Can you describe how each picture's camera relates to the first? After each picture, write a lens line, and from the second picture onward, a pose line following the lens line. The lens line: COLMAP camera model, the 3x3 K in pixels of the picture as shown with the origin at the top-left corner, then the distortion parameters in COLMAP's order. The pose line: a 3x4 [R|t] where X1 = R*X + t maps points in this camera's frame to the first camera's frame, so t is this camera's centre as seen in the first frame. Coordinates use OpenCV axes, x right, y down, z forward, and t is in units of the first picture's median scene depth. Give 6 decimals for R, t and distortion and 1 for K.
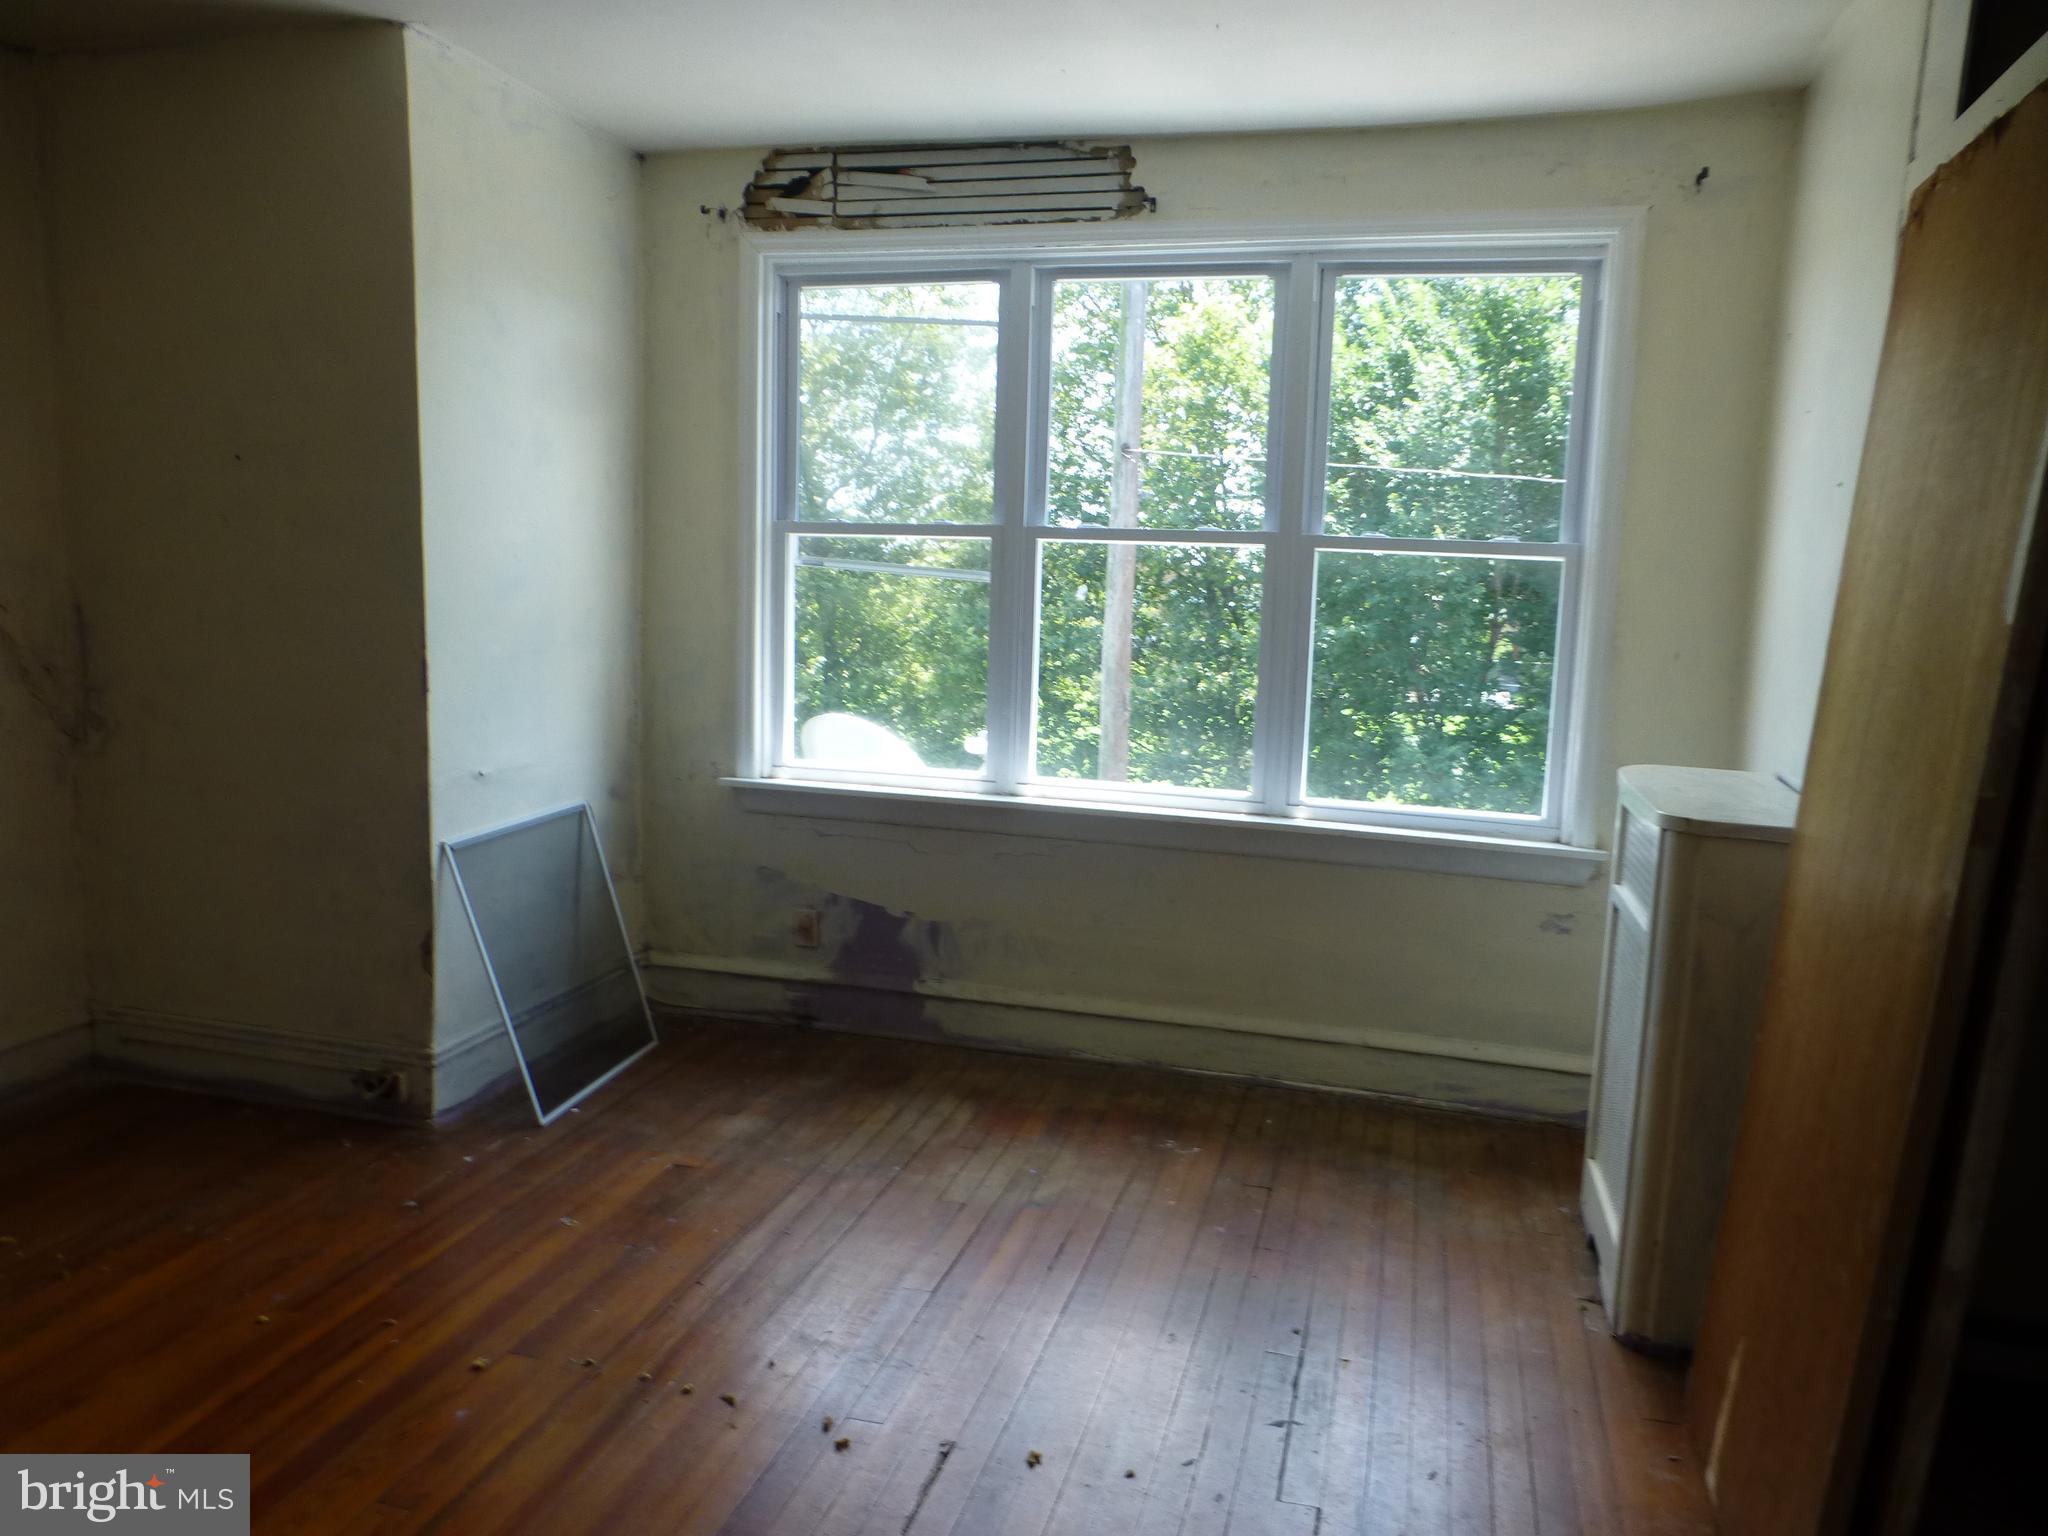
lens RADIAL K [[1454.8, 0, 1021.4], [0, 1454.8, 747.6], [0, 0, 1]] dist [-0.023101, -0.013882]
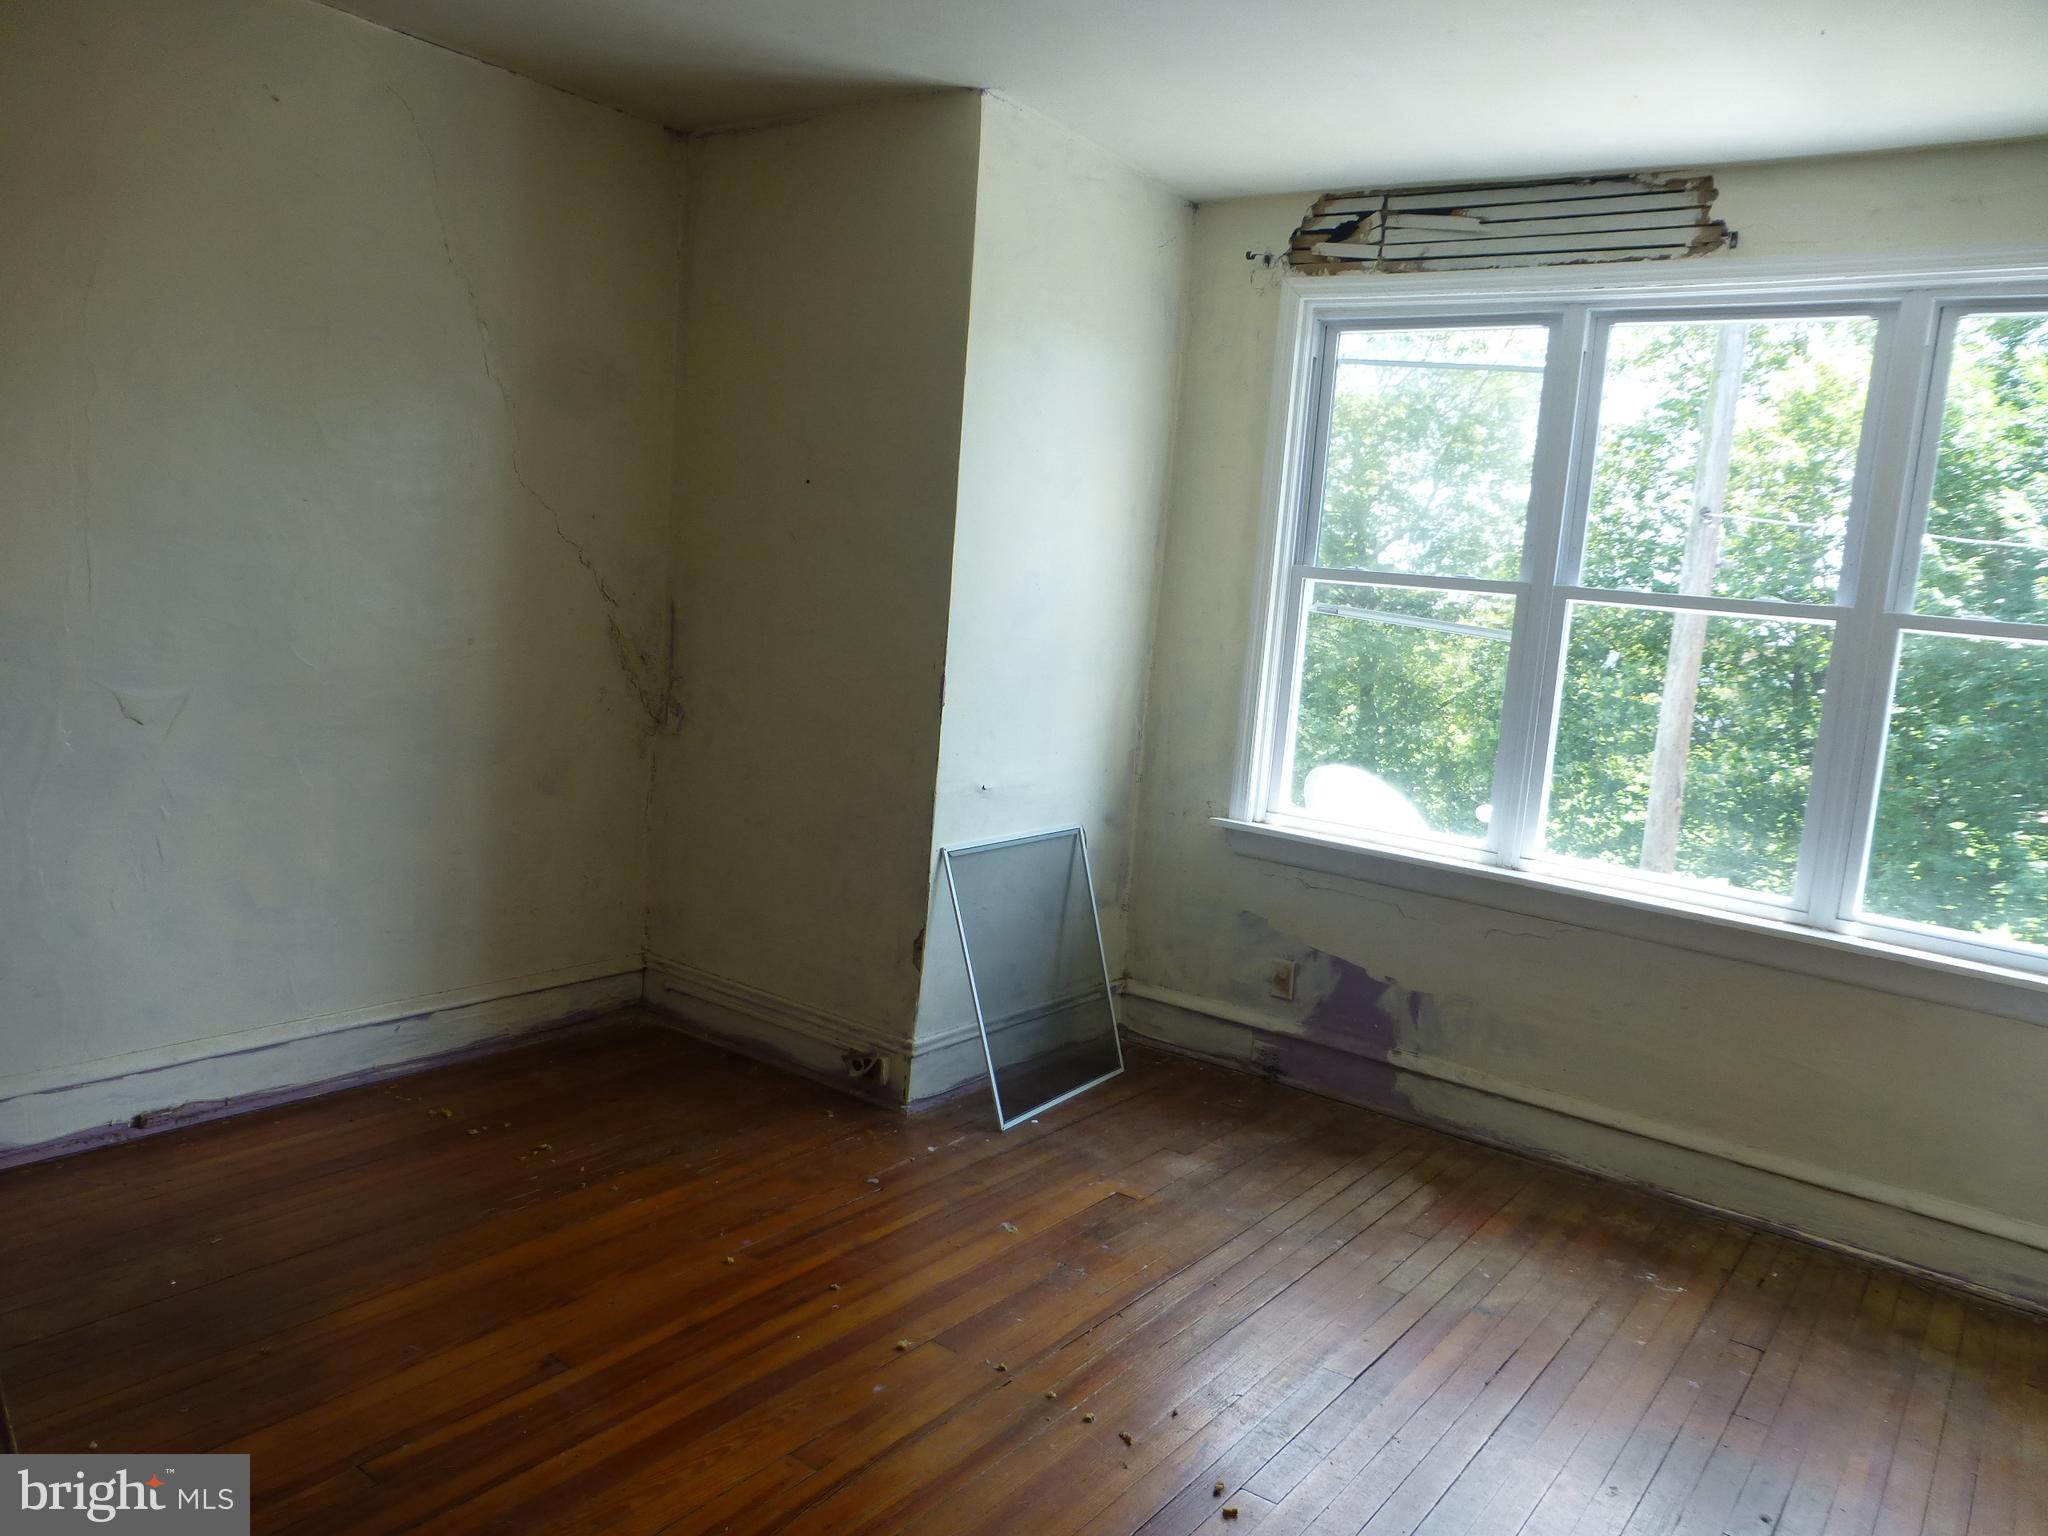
lens RADIAL K [[1454.8, 0, 1035.9], [0, 1454.8, 751.8], [0, 0, 1]] dist [-0.023101, -0.013882]
pose [[0.932773, 0.093051, -0.348248, 0.026253], [-0.103980, 0.994497, -0.012781, 0.001471], [0.345143, 0.048132, 0.937315, 0.017270]]
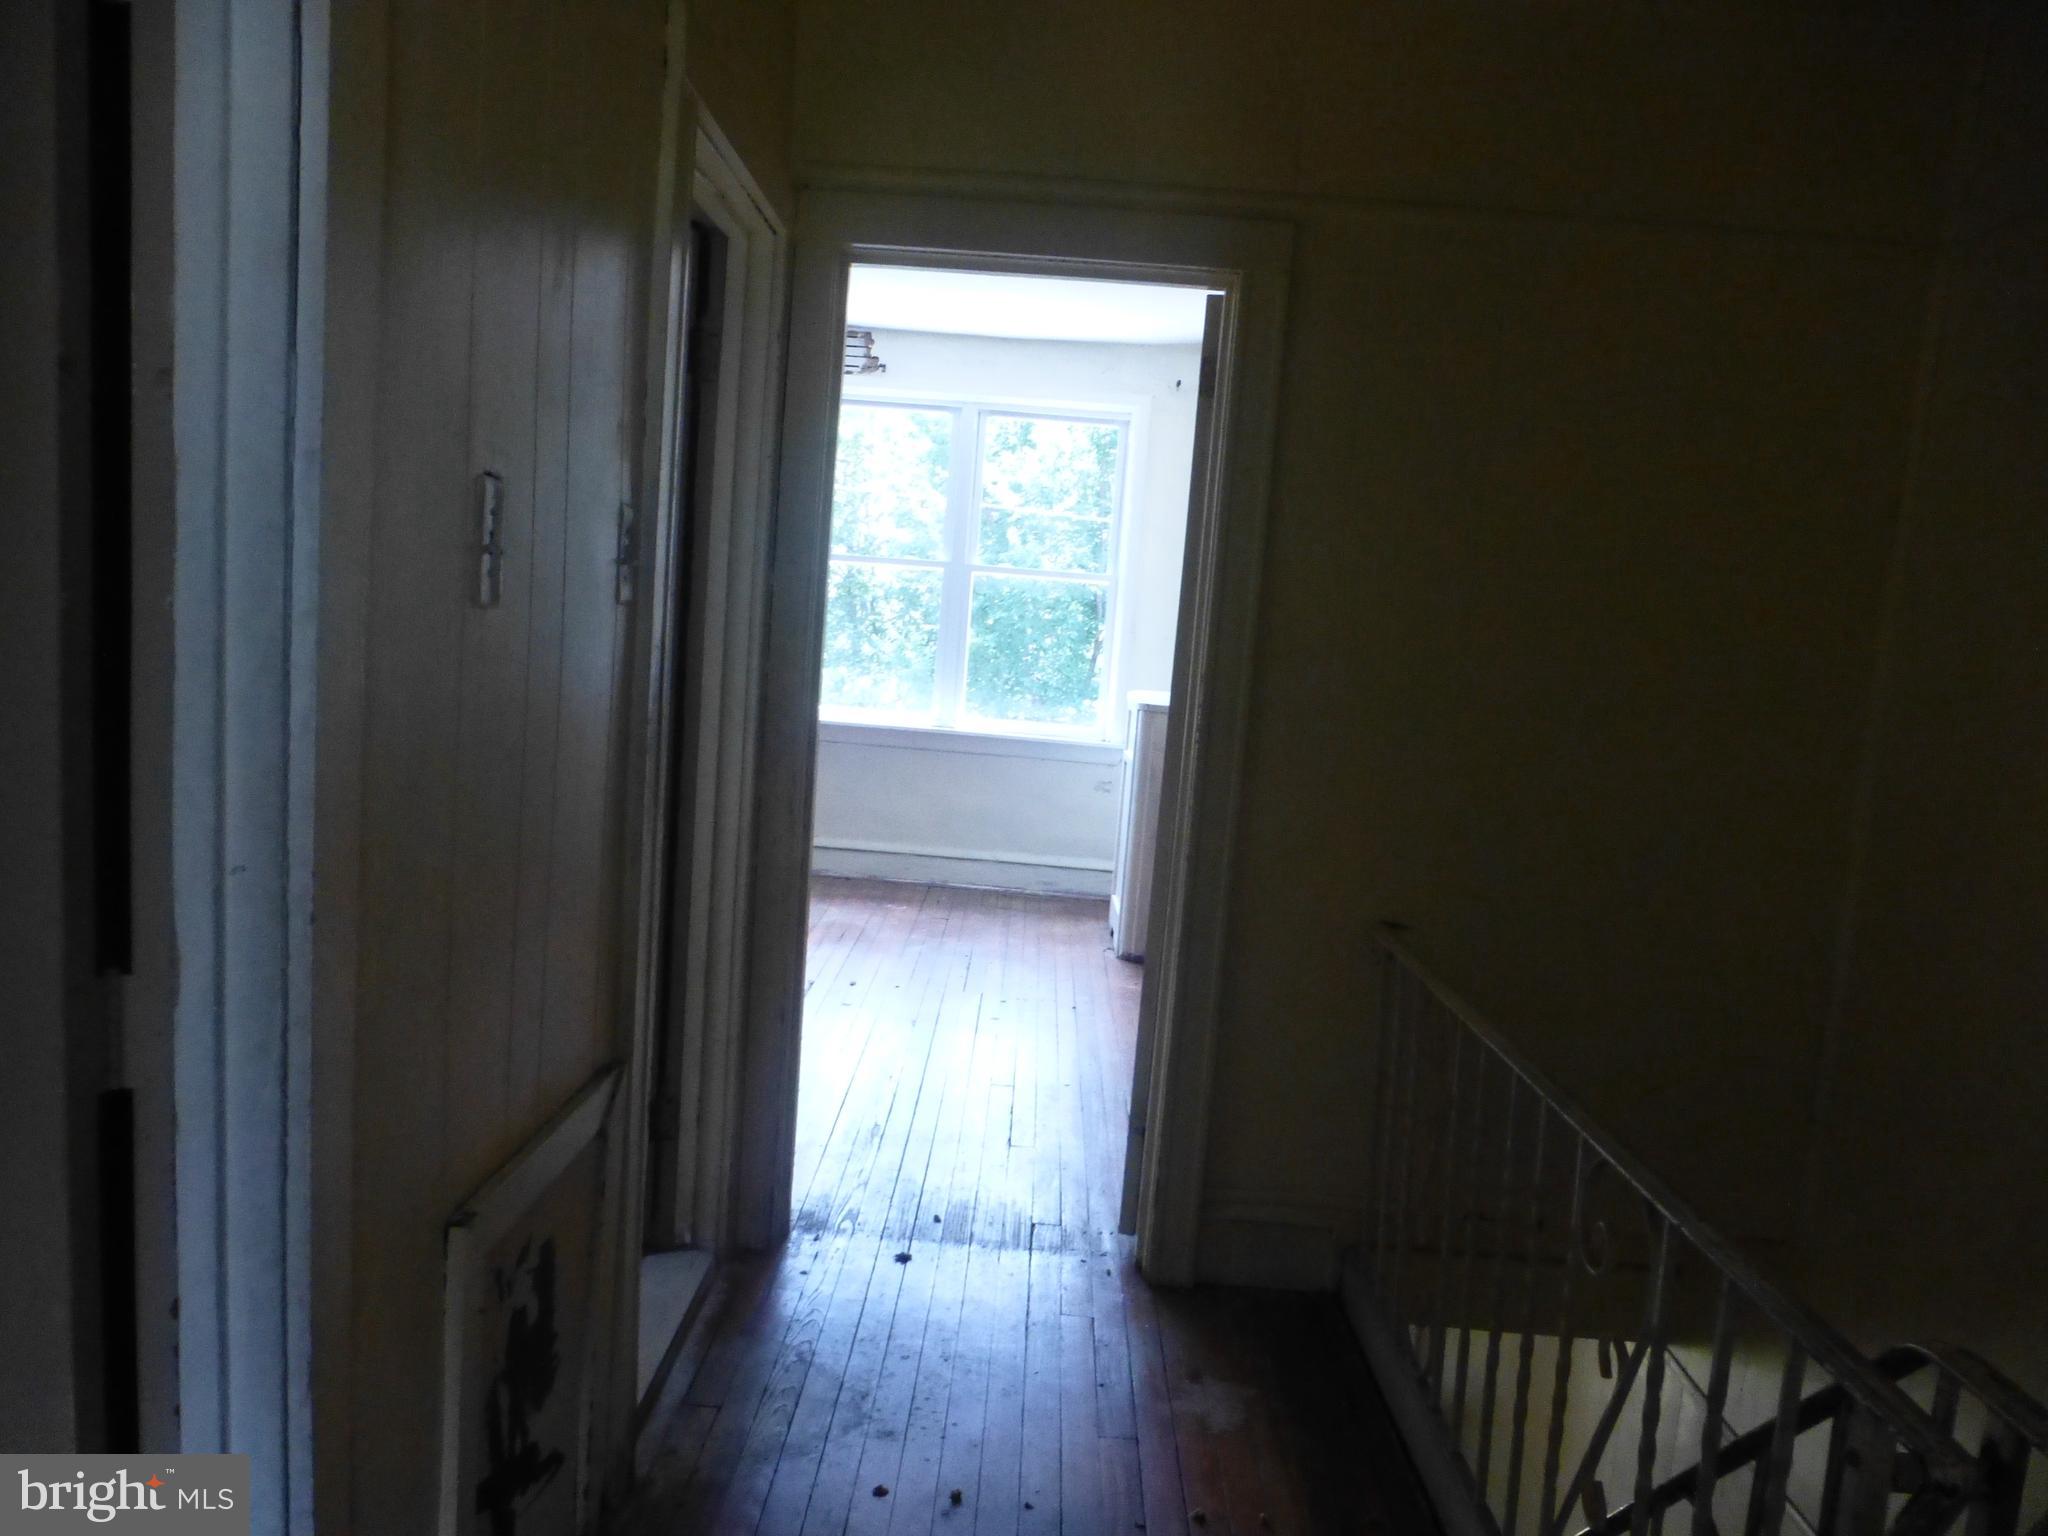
lens RADIAL K [[1454.8, 0, 1004.5], [0, 1454.8, 754.7], [0, 0, 1]] dist [-0.023101, -0.013882]
pose [[0.969391, 0.014310, 0.245105, -0.178630], [-0.012764, 0.999887, -0.007897, 0.092080], [-0.245190, 0.004527, 0.969464, -0.675131]]
